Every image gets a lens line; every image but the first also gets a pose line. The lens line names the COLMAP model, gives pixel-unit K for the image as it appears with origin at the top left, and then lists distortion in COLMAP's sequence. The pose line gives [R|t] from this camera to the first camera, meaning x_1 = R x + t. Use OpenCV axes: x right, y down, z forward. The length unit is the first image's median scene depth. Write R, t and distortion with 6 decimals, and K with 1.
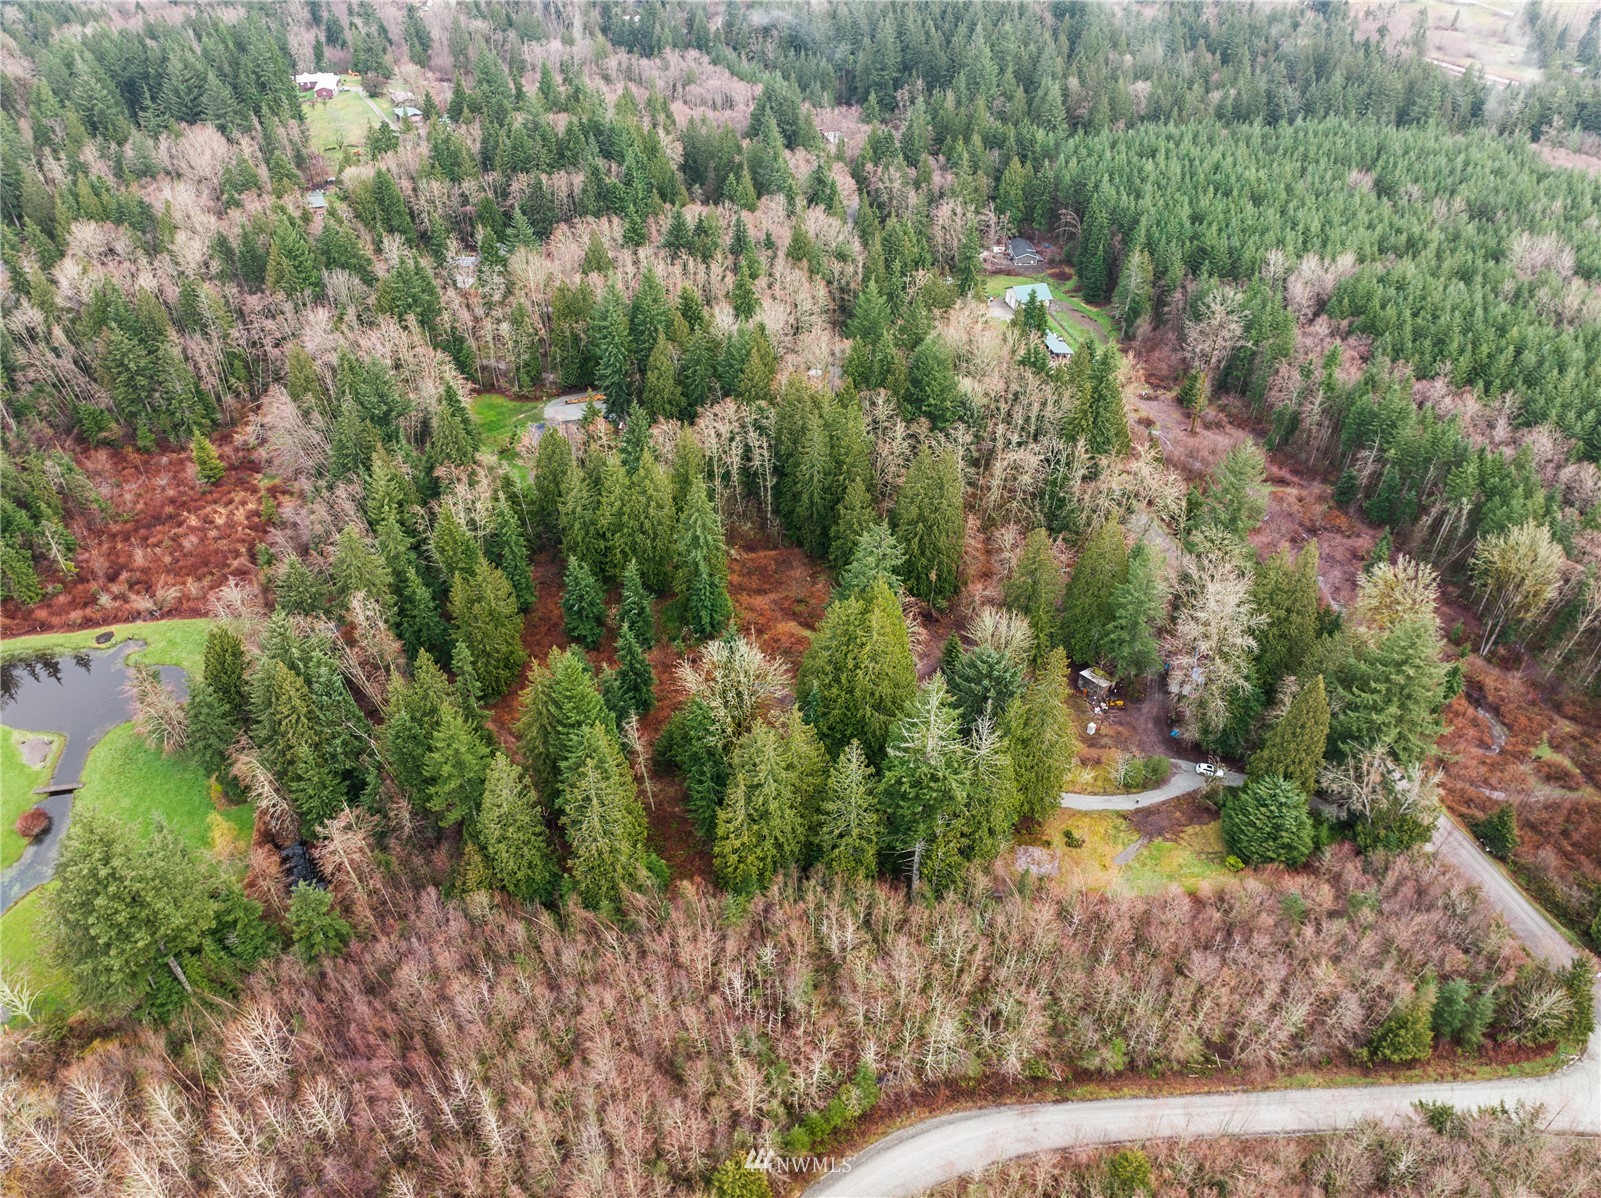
lens RADIAL K [[1115.8, 0, 802.9], [0, 1115.8, 599.2], [0, 0, 1]] dist [-0.048061, 0.017809]
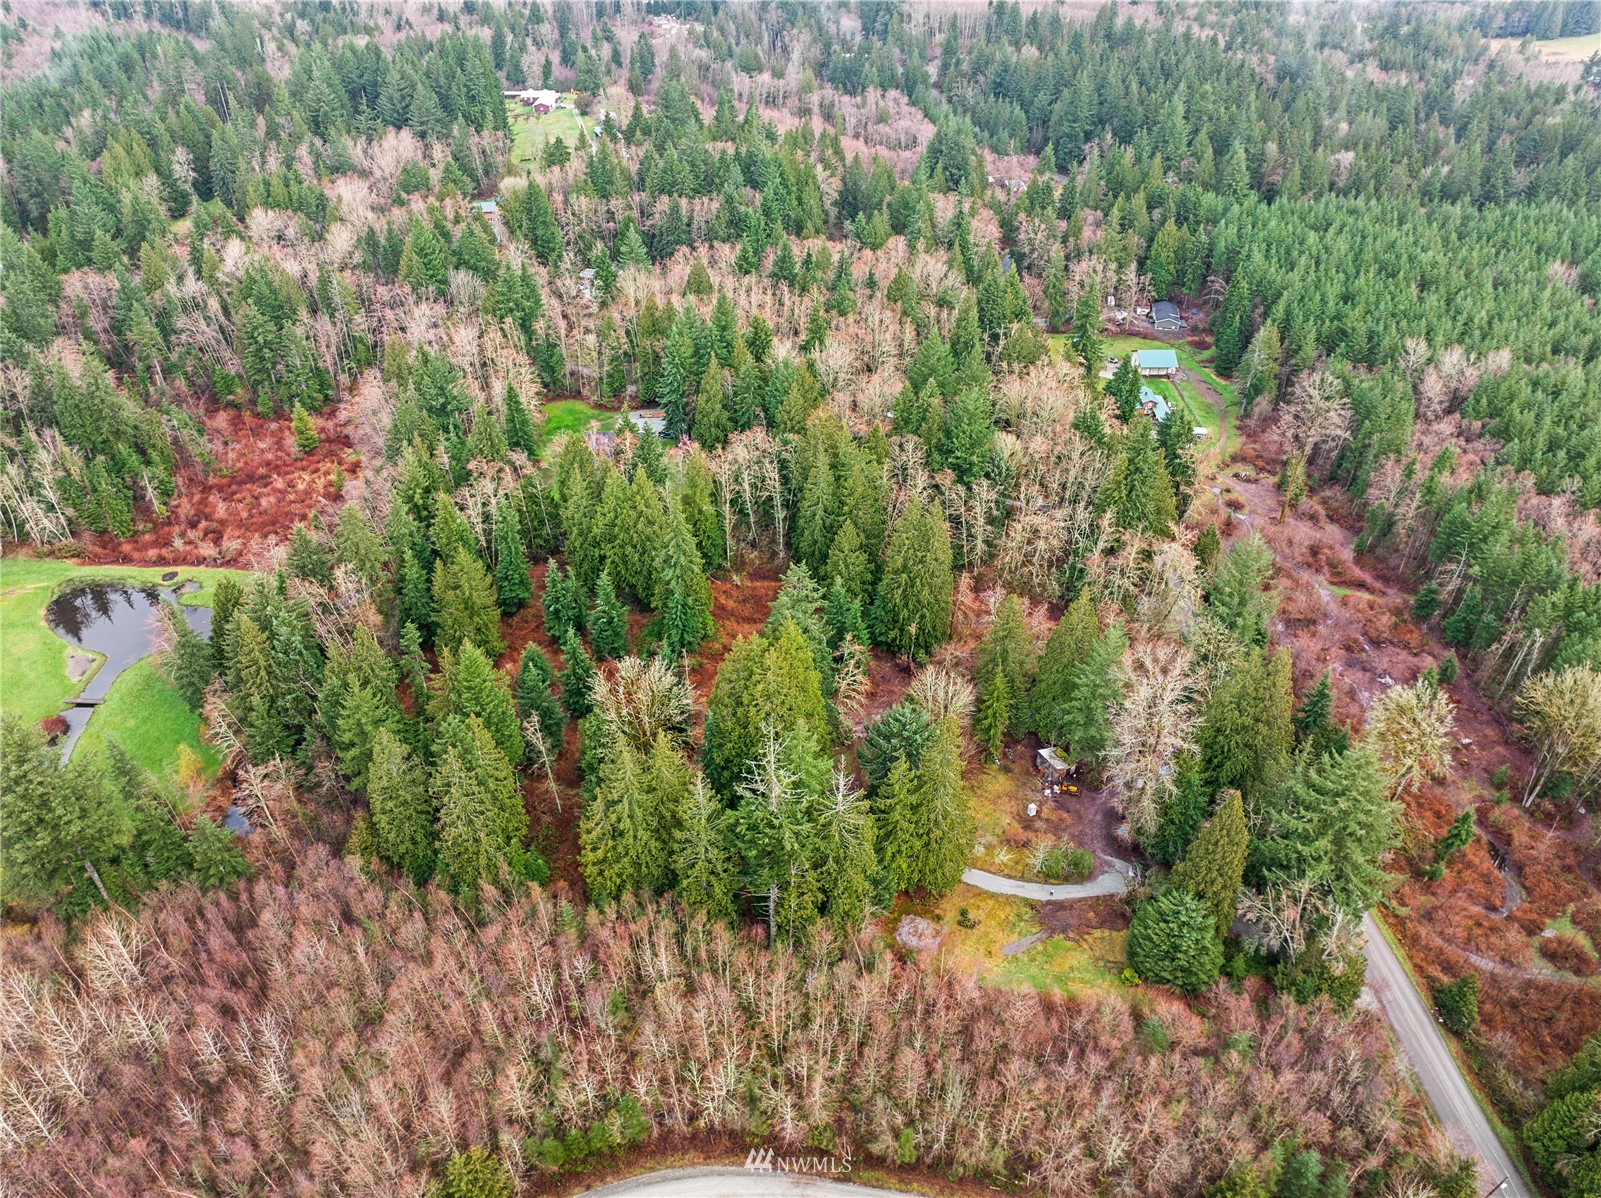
lens RADIAL K [[1115.8, 0, 797.3], [0, 1115.8, 599.5], [0, 0, 1]] dist [-0.048061, 0.017809]
pose [[0.973202, 0.139311, -0.182947, 0.172968], [-0.144698, 0.989341, -0.016366, -0.014115], [0.178717, 0.042399, 0.982987, 0.015409]]
